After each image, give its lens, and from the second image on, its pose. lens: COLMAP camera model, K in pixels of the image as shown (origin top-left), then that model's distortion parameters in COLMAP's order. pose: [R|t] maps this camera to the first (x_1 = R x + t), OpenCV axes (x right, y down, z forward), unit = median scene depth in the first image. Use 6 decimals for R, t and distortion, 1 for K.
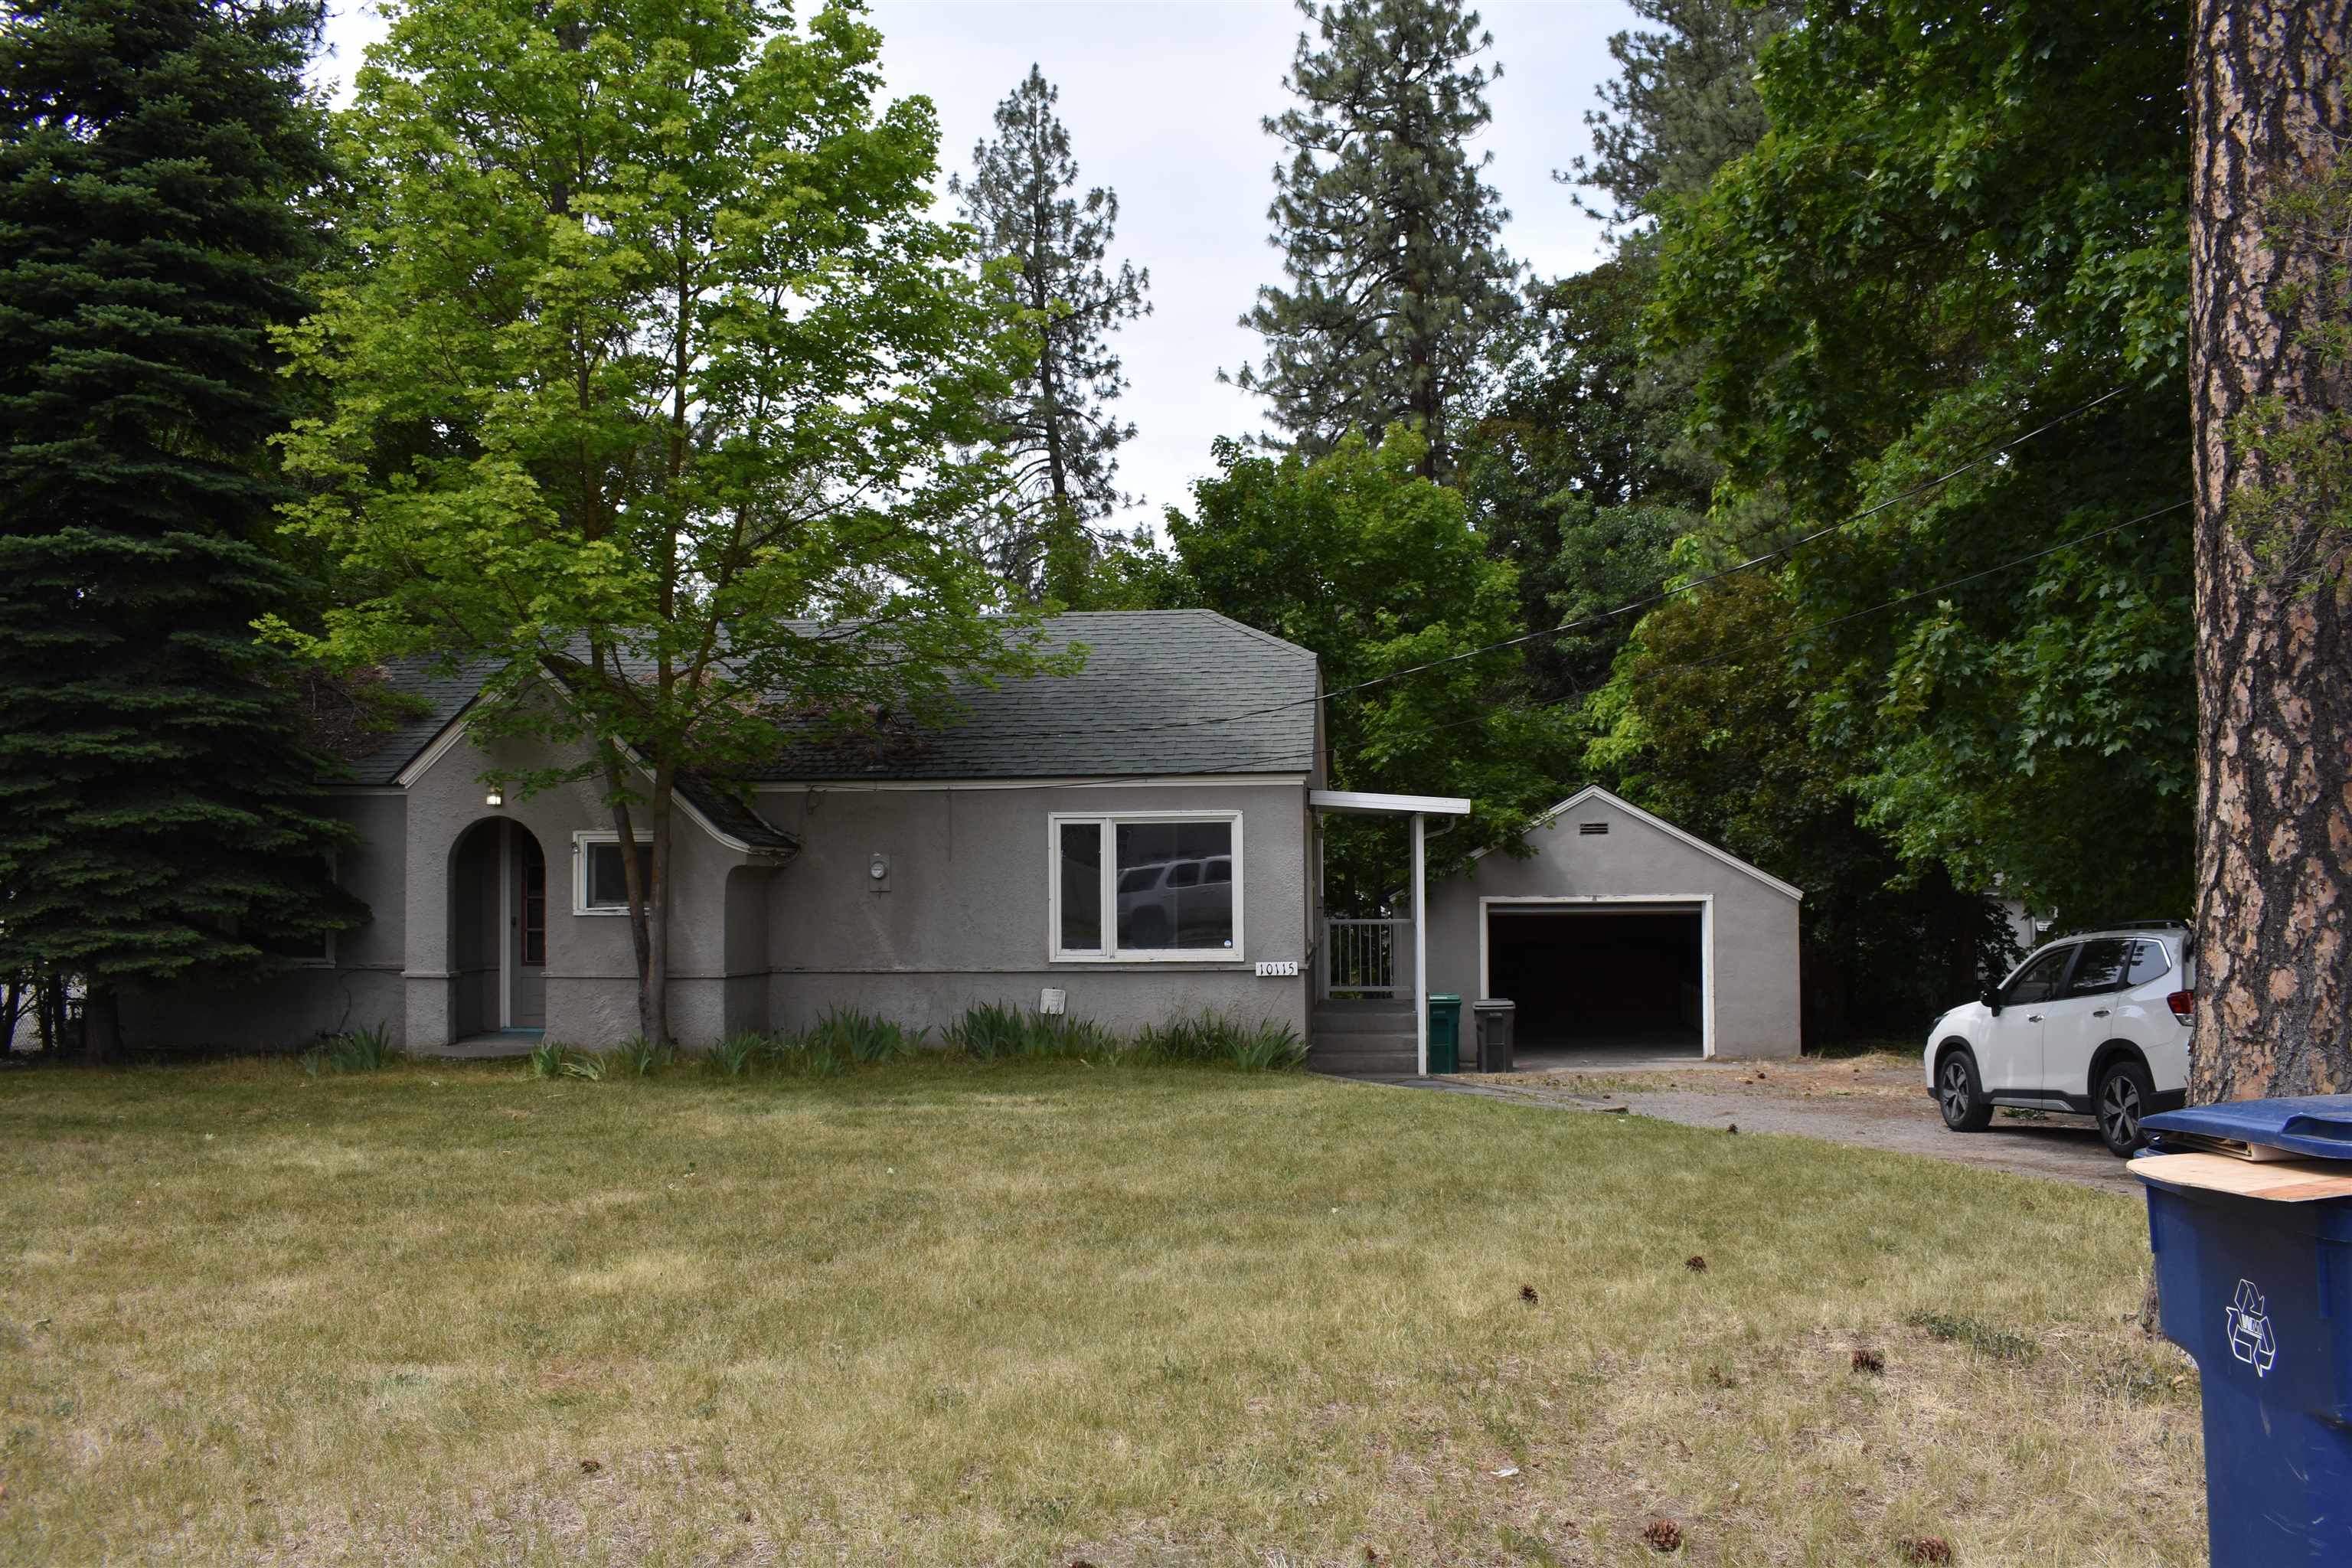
lens RADIAL K [[1817.5, 0, 1176.0], [0, 1817.5, 784.0], [0, 0, 1]] dist [-0.101407, 0.012420]
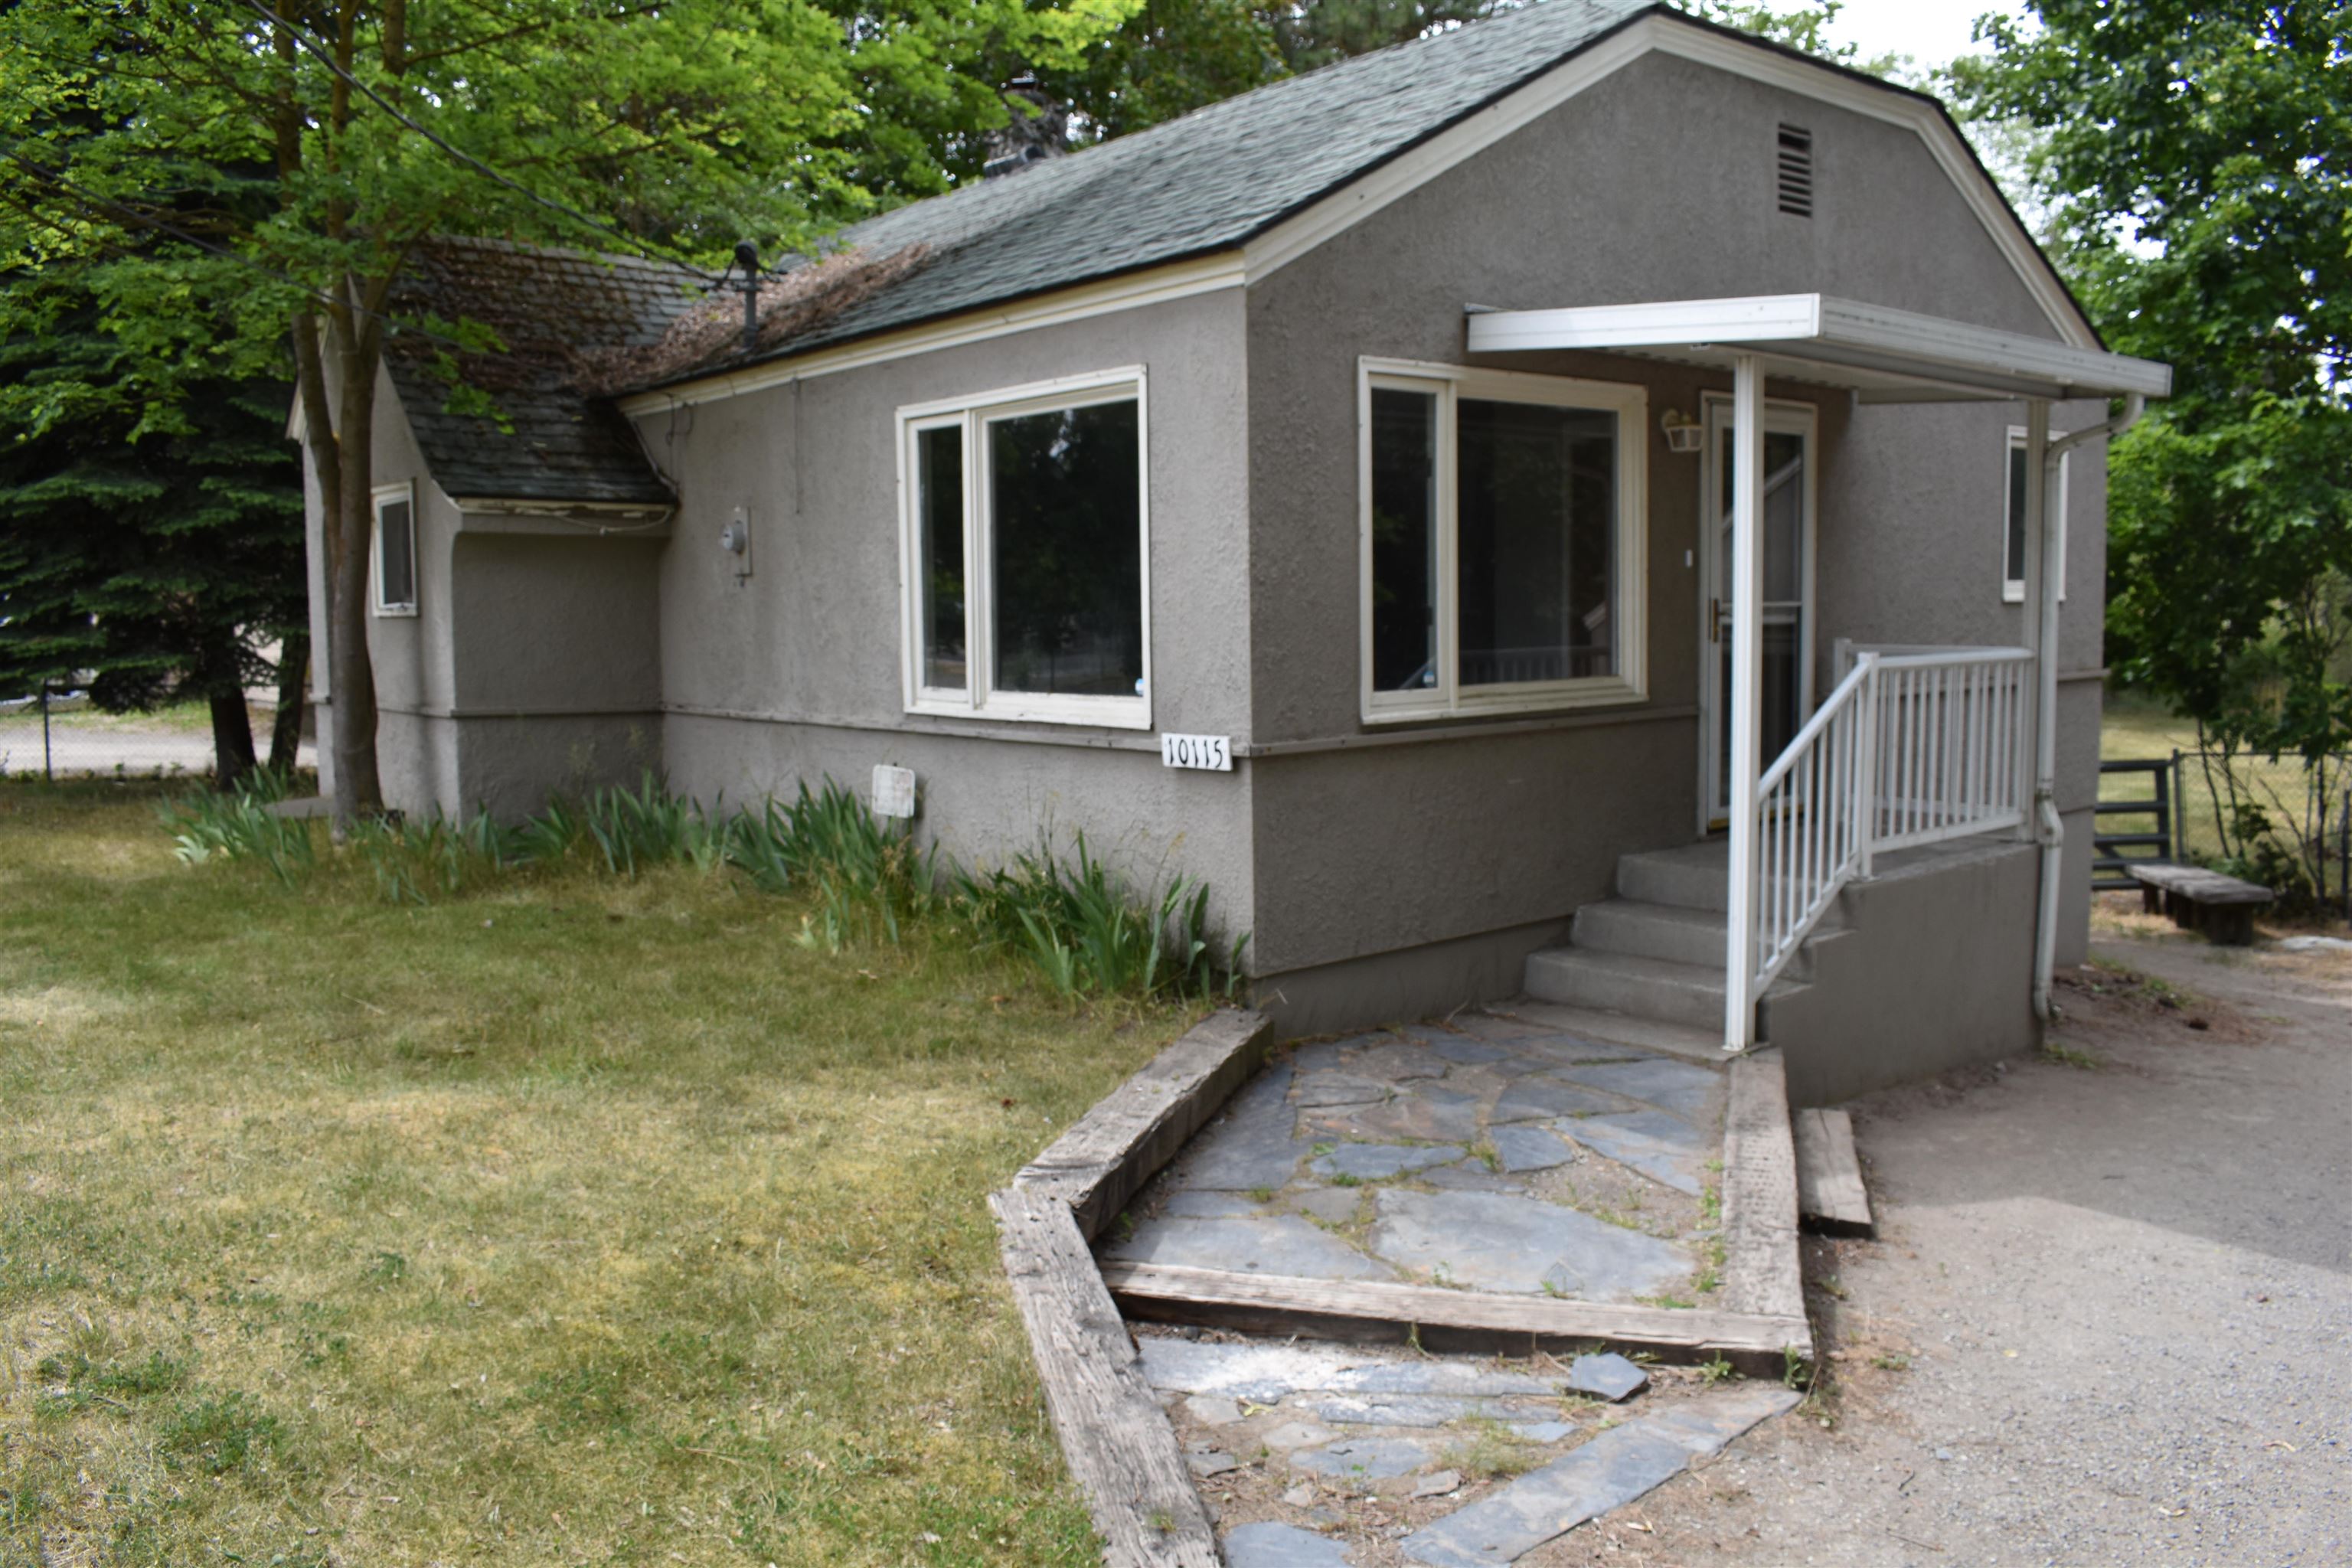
lens RADIAL K [[1817.5, 0, 1176.0], [0, 1817.5, 784.0], [0, 0, 1]] dist [-0.101407, 0.012420]
pose [[0.710431, 0.073001, -0.699970, 0.335238], [0.034984, 0.989713, 0.138725, 0.051588], [0.702896, -0.123042, 0.700569, 0.701924]]
